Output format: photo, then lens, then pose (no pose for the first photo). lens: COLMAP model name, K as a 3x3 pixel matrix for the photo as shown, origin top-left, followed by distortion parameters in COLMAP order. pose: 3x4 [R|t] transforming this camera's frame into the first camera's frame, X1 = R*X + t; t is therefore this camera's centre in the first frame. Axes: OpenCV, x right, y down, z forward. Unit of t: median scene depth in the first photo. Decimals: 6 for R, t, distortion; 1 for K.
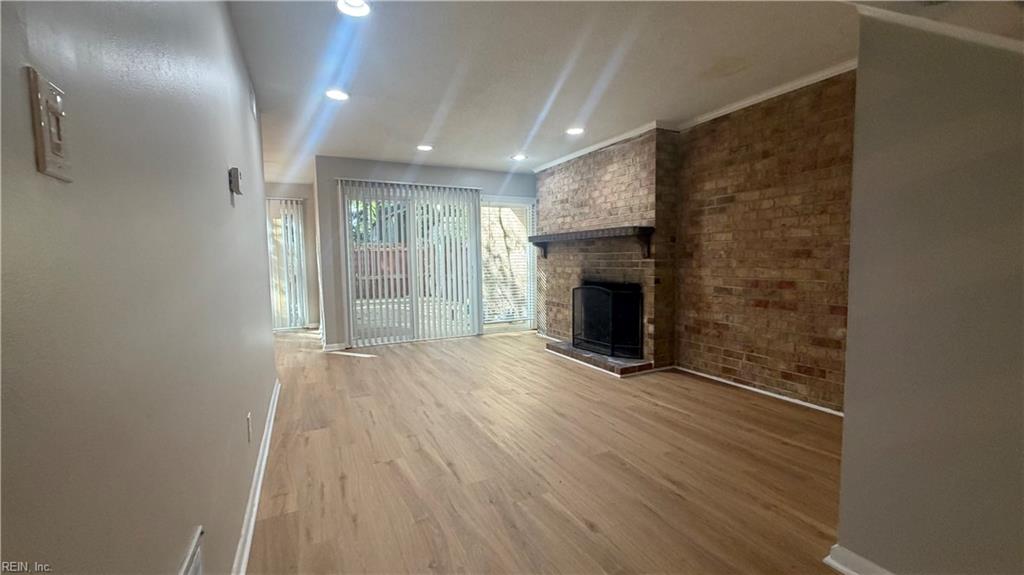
lens RADIAL K [[396.3, 0, 512.0], [0, 396.3, 287.5], [0, 0, 1]] dist [-0.001131, -0.000008]
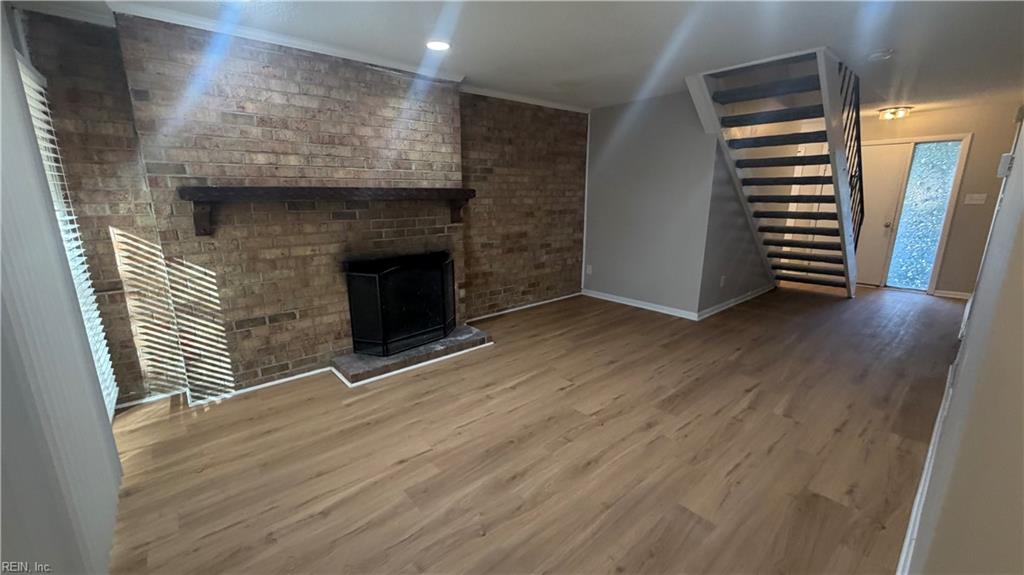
lens RADIAL K [[396.3, 0, 512.0], [0, 396.3, 287.5], [0, 0, 1]] dist [-0.001131, -0.000008]
pose [[-0.214112, -0.209649, 0.954046, -0.653143], [0.081948, 0.969398, 0.231414, -0.136774], [-0.973366, 0.127730, -0.190379, 1.106398]]
